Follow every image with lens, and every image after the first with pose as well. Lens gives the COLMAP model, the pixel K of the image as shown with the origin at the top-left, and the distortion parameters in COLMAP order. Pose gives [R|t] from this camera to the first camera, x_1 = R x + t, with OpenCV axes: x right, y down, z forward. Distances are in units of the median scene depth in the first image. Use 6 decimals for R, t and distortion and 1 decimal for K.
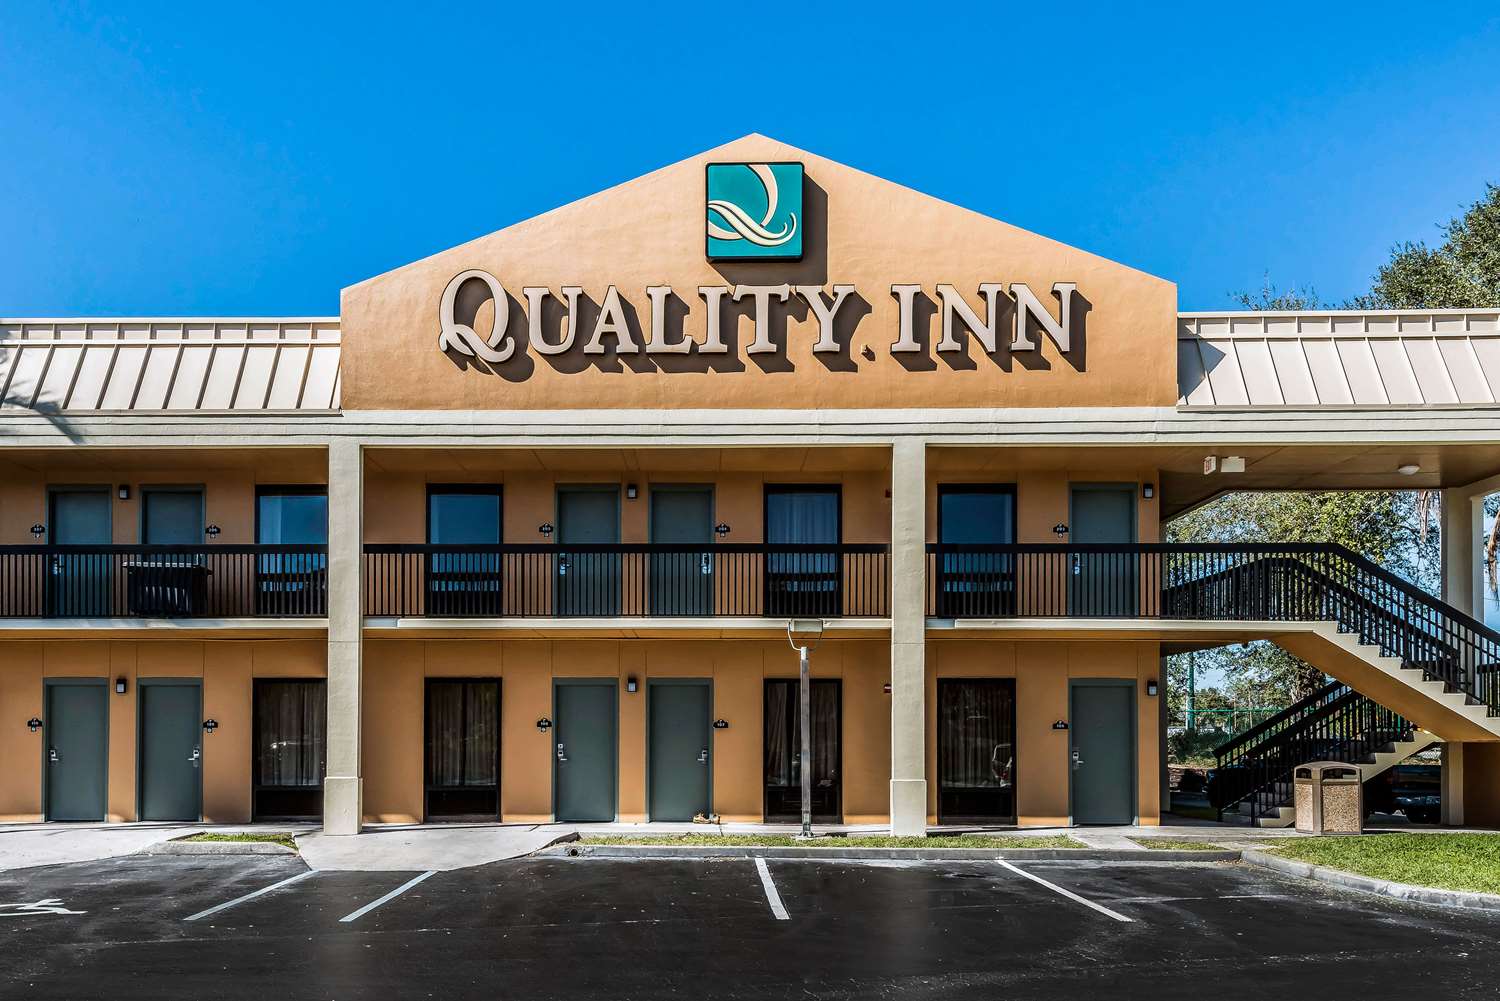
lens RADIAL K [[1701.5, 0, 750.0], [0, 1701.5, 500.5], [0, 0, 1]] dist [0.085766, 0.001637]
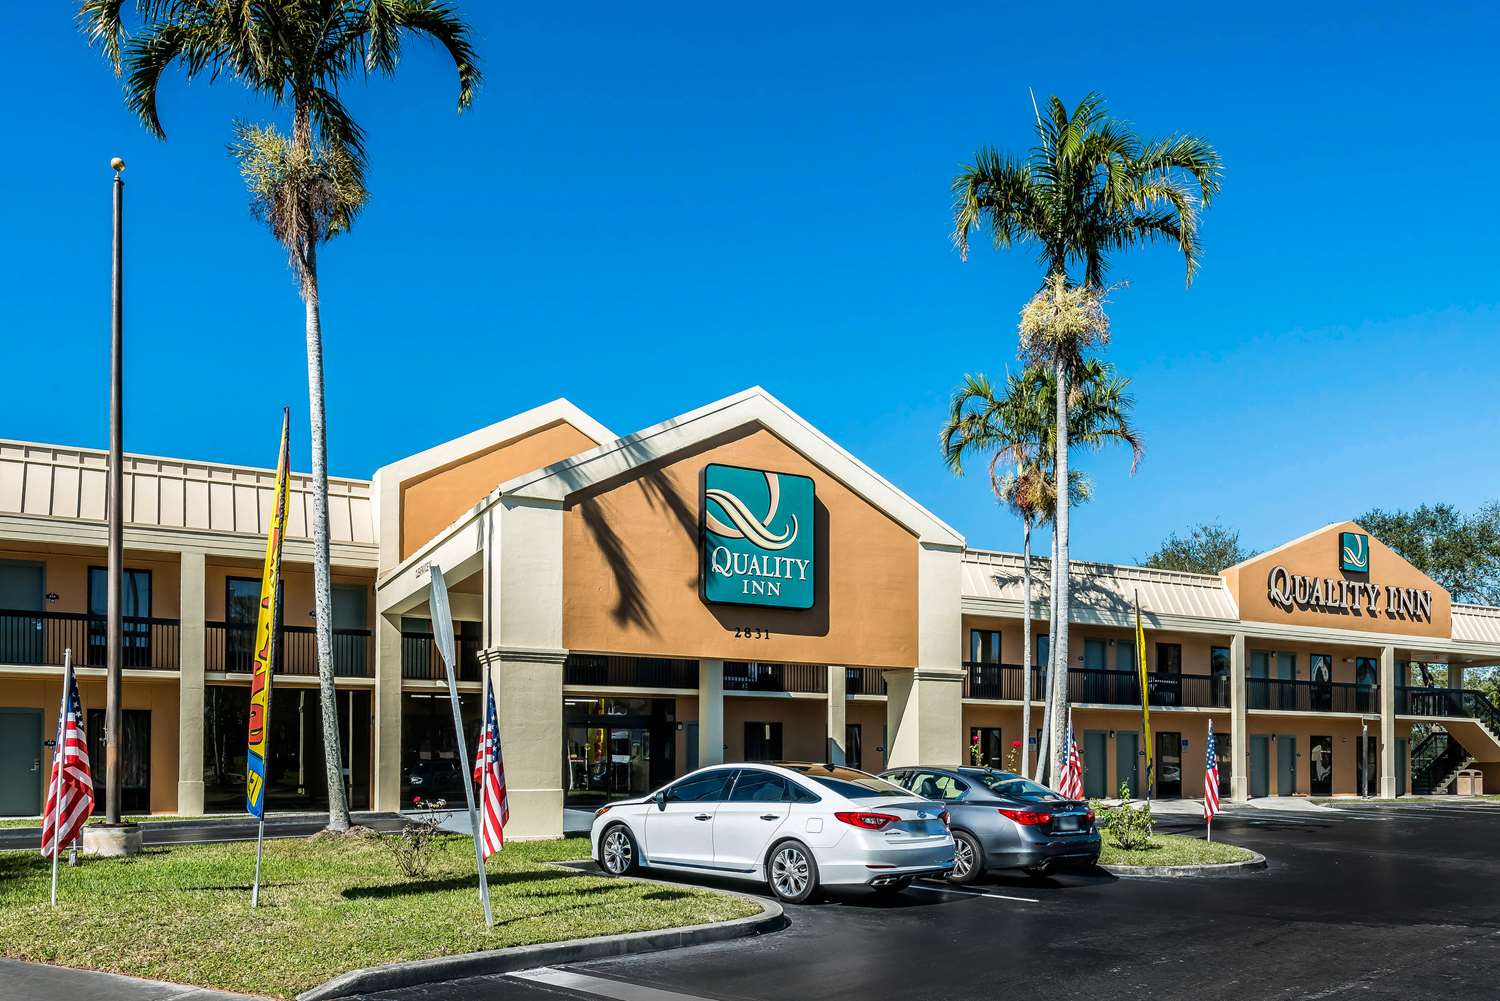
lens RADIAL K [[1044.4, 0, 745.9], [0, 1044.4, 492.1], [0, 0, 1]] dist [0.012609, -0.000604]
pose [[0.881417, 0.117293, 0.457544, -1.538116], [-0.066366, 0.989821, -0.125896, -0.000069], [-0.467654, 0.080601, 0.880229, 0.020097]]
